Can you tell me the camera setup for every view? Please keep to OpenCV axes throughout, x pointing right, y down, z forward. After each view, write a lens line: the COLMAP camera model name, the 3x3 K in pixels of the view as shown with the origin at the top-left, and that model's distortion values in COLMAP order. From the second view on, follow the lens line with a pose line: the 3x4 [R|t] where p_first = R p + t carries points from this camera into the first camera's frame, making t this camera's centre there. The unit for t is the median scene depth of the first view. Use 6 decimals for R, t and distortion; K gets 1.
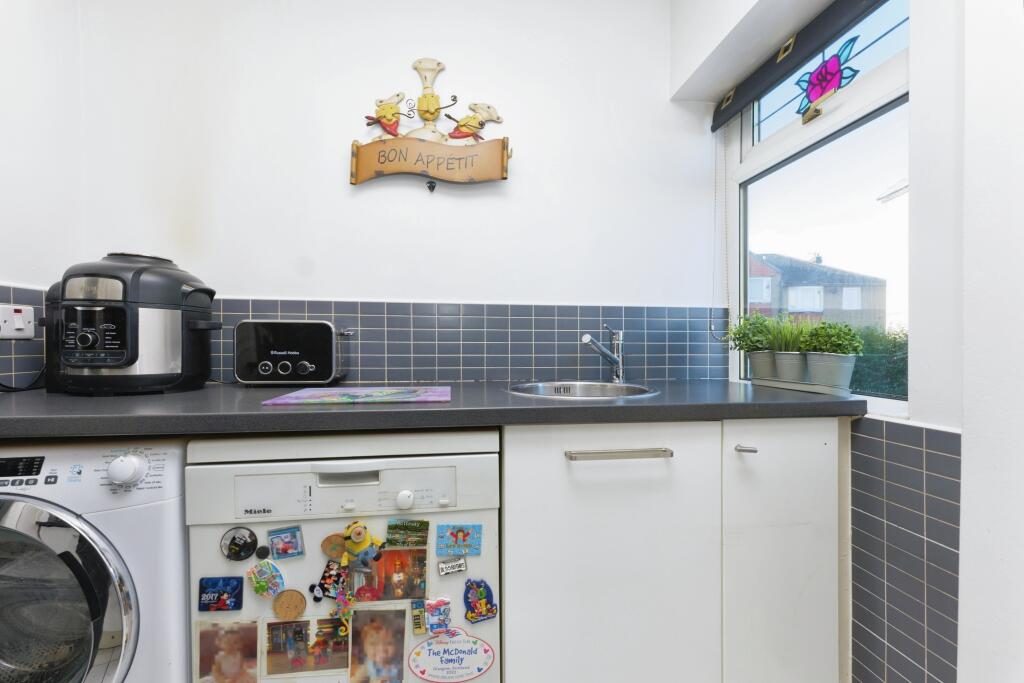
lens RADIAL K [[423.5, 0, 518.5], [0, 423.5, 342.6], [0, 0, 1]] dist [0.001211, -0.000009]
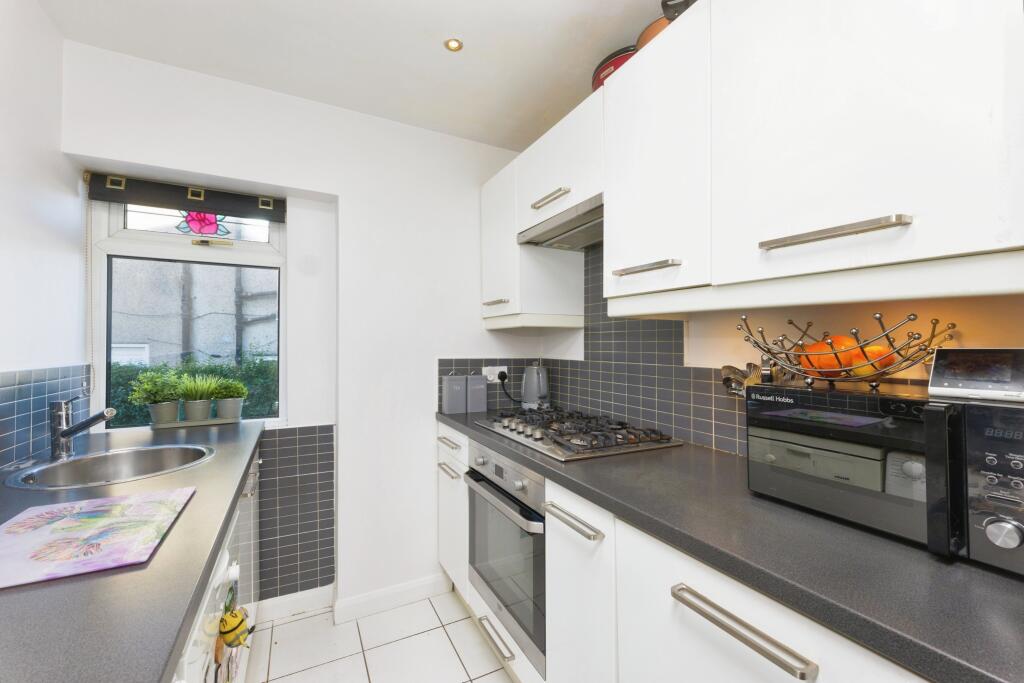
lens RADIAL K [[423.5, 0, 518.5], [0, 423.5, 342.6], [0, 0, 1]] dist [0.001211, -0.000009]
pose [[-0.326997, 0.006869, 0.945000, -1.117174], [-0.001364, 0.999969, -0.007740, -0.166805], [-0.945024, -0.003820, -0.326978, 0.418397]]
